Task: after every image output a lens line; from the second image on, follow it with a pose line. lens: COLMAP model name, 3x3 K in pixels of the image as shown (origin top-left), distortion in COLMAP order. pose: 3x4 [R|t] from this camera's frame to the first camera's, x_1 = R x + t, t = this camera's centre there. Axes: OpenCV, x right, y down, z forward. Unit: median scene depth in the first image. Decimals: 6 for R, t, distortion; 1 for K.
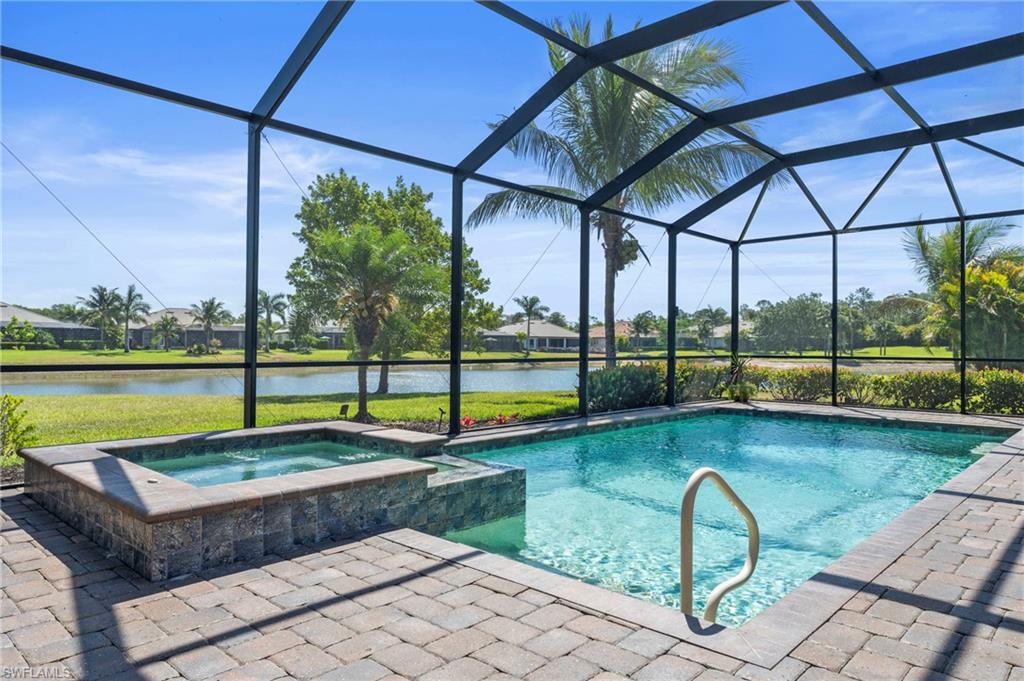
lens RADIAL K [[668.5, 0, 512.0], [0, 668.5, 340.5], [0, 0, 1]] dist [-0.001668, 0.000351]
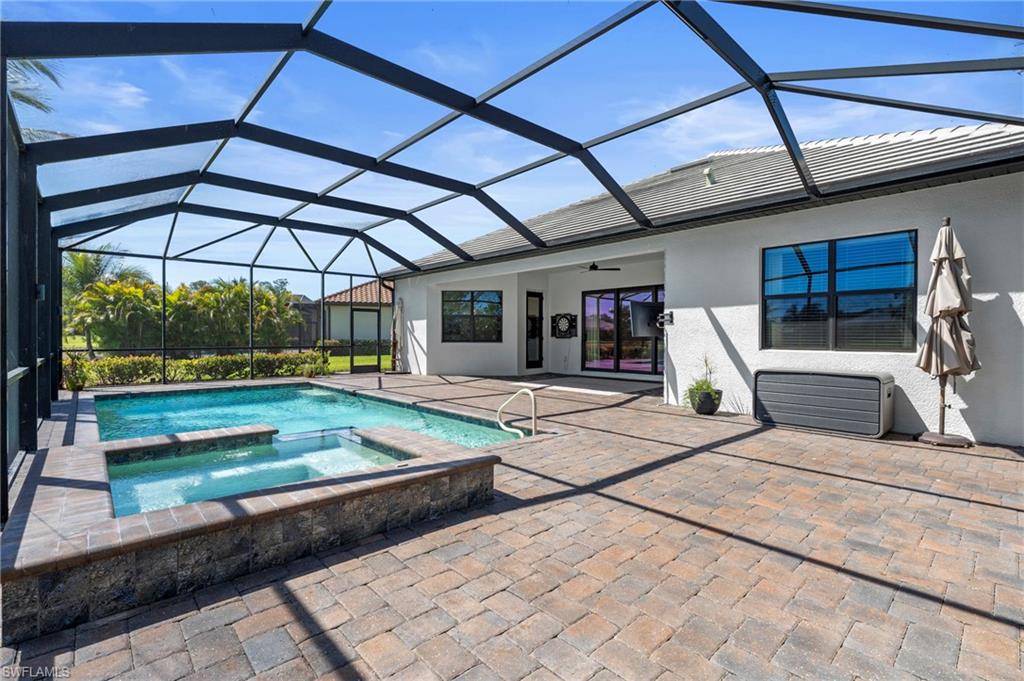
lens RADIAL K [[460.7, 0, 512.0], [0, 460.7, 340.5], [0, 0, 1]] dist [-0.007109, 0.000153]
pose [[0.078929, -0.015079, 0.996766, -0.419883], [-0.007852, 0.999845, 0.015747, -0.013173], [-0.996849, -0.009070, 0.078799, 0.215110]]
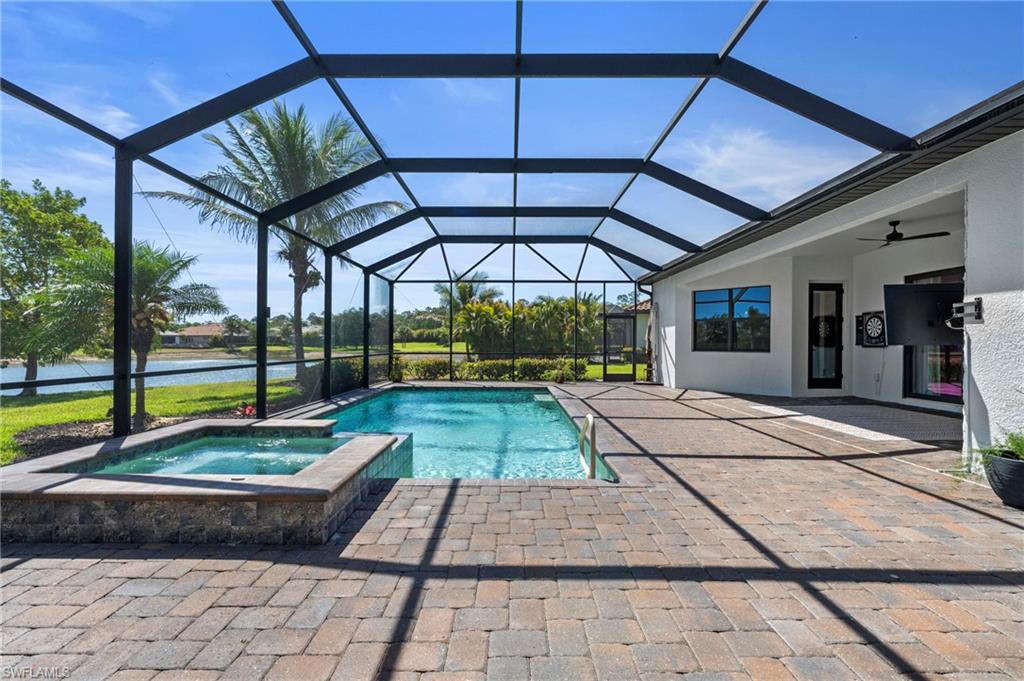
lens RADIAL K [[456.8, 0, 513.6], [0, 456.8, 347.0], [0, 0, 1]] dist [-0.005787, 0.000100]
pose [[0.727237, -0.008393, 0.686335, -0.225367], [-0.004754, 0.999840, 0.017264, -0.013243], [-0.686370, -0.015818, 0.727081, 0.020523]]
